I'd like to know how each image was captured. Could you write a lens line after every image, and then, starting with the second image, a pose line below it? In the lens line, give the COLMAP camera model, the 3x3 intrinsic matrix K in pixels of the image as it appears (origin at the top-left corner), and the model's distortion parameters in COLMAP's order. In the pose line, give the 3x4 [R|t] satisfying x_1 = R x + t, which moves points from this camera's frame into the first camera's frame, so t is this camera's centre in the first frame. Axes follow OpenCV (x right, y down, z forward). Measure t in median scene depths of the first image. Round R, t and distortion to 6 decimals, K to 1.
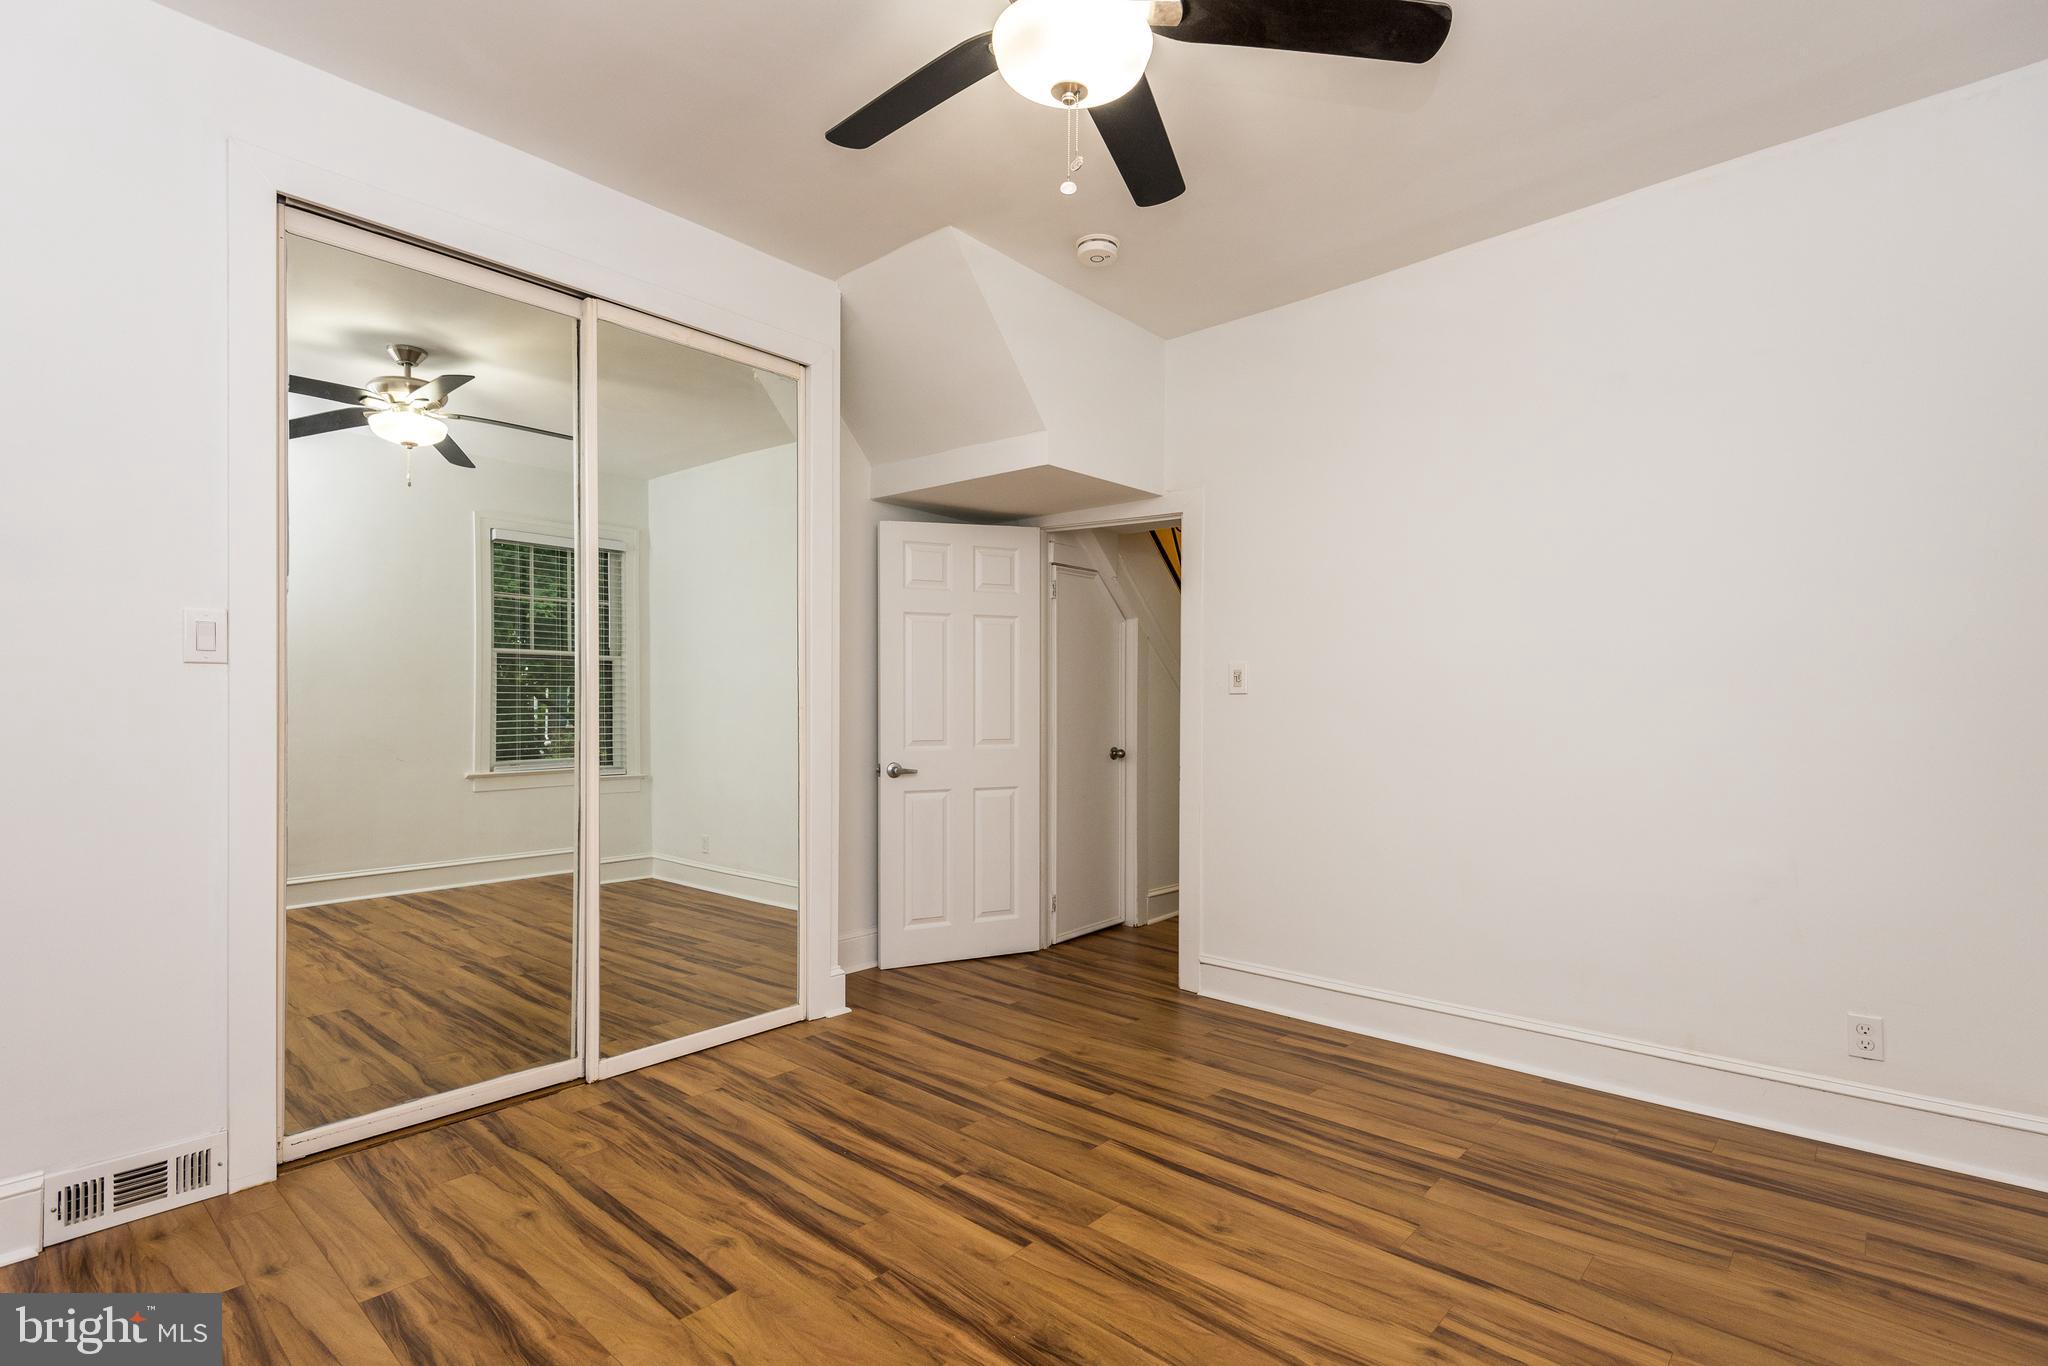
lens RADIAL K [[937.2, 0, 1028.0], [0, 937.2, 690.6], [0, 0, 1]] dist [0.028570, -0.004942]
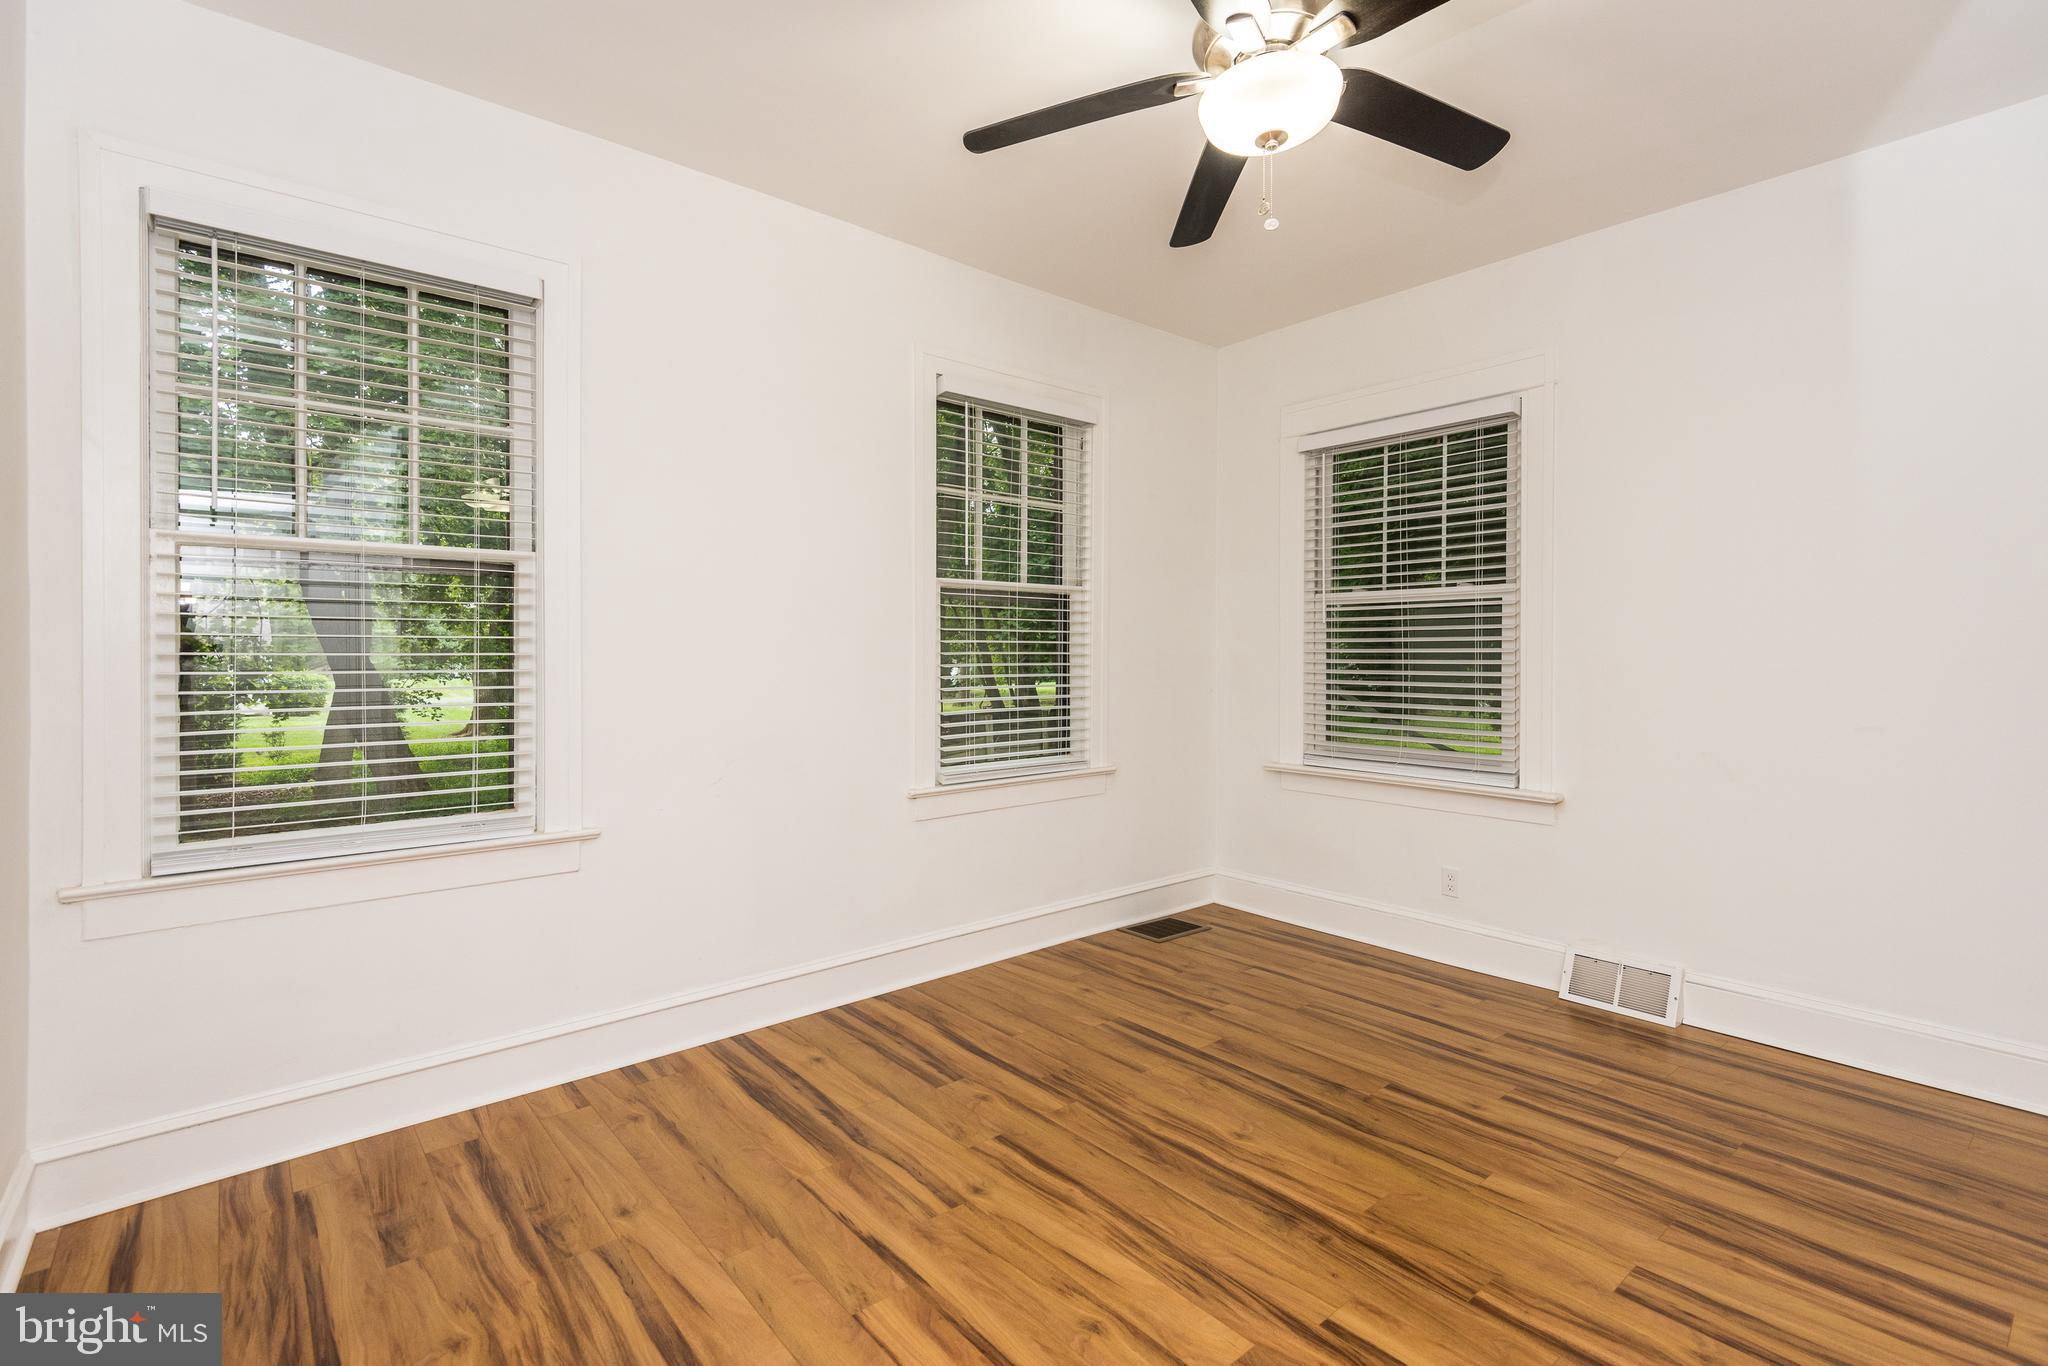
lens RADIAL K [[937.2, 0, 1023.6], [0, 937.2, 673.7], [0, 0, 1]] dist [0.028570, -0.004942]
pose [[-0.988160, -0.009088, 0.153156, 0.152410], [-0.008437, 0.999952, 0.004900, -0.015420], [-0.153193, 0.003550, -0.988190, 2.009036]]
